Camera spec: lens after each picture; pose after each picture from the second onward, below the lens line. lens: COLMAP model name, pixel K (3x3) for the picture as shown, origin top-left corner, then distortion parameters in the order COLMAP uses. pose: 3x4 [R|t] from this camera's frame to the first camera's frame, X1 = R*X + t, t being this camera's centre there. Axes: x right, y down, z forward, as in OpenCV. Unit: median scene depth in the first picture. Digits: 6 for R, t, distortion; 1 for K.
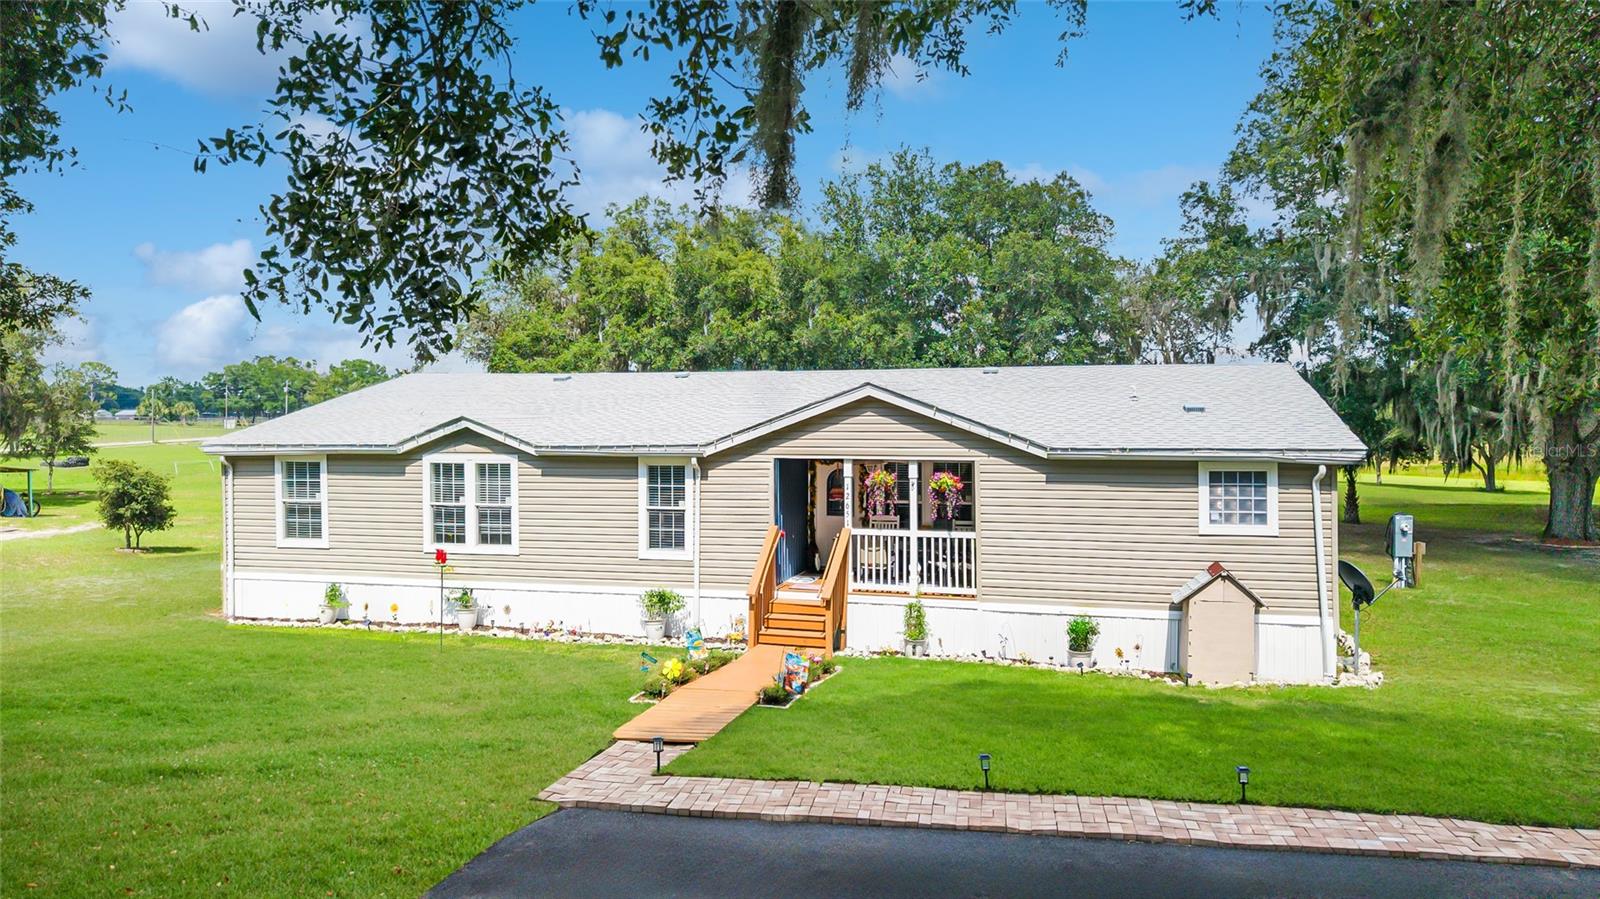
lens RADIAL K [[1077.7, 0, 802.1], [0, 1077.7, 441.1], [0, 0, 1]] dist [0.049630, -0.005895]
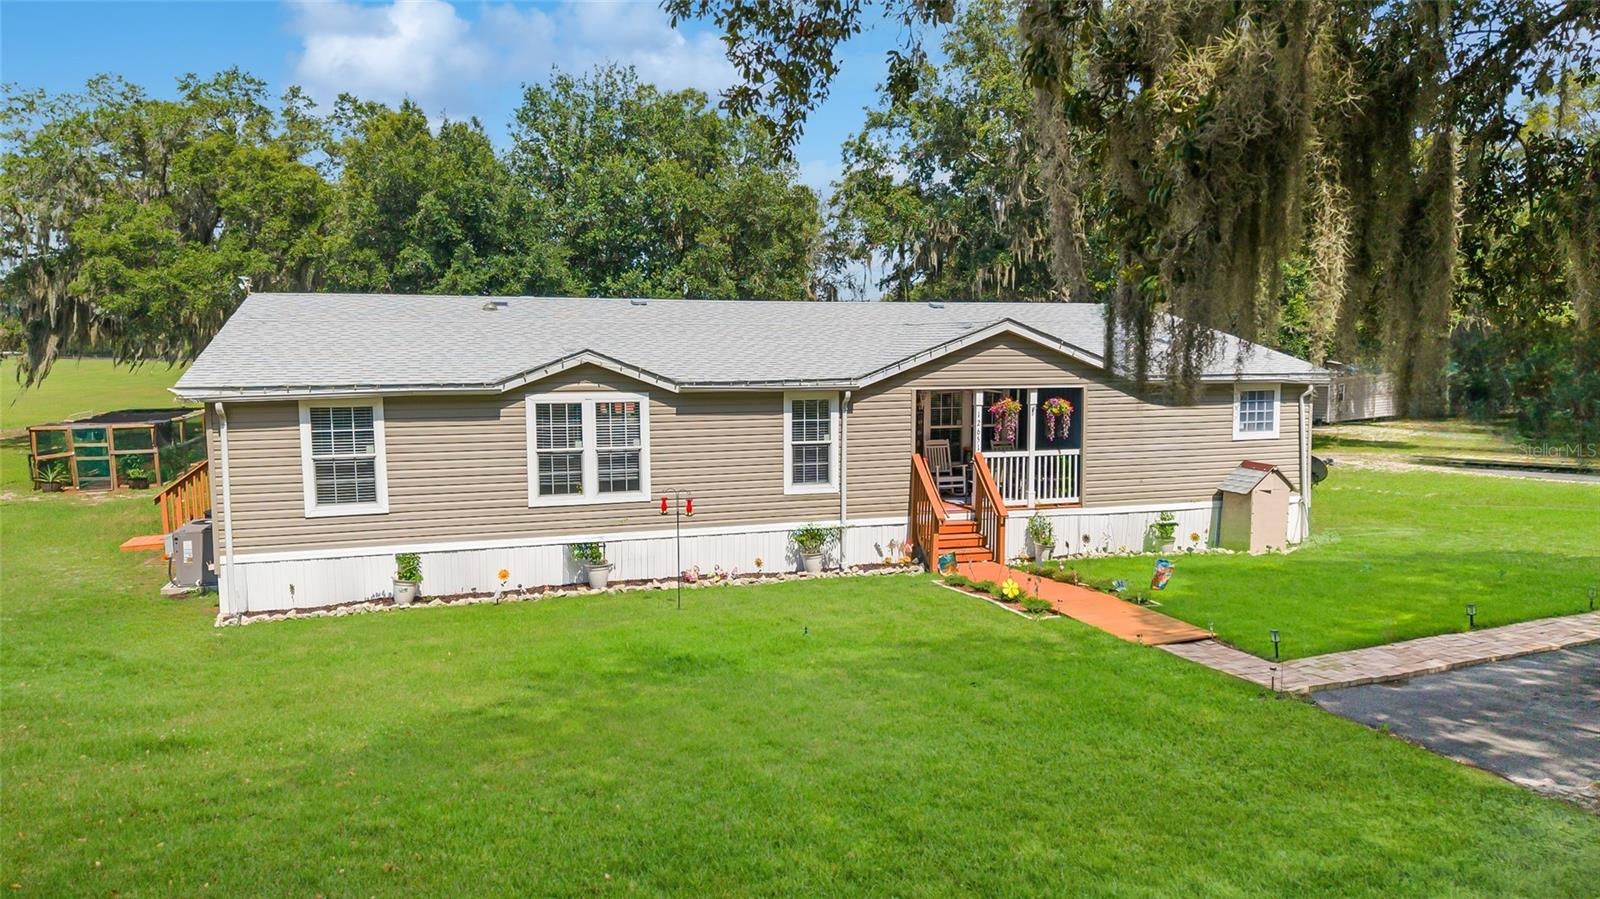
lens RADIAL K [[1077.7, 0, 801.9], [0, 1077.7, 455.4], [0, 0, 1]] dist [0.049630, -0.005895]
pose [[0.844422, -0.055365, 0.532810, -0.662856], [0.011244, 0.996257, 0.085703, -0.011158], [-0.535560, -0.066378, 0.841884, 0.167364]]
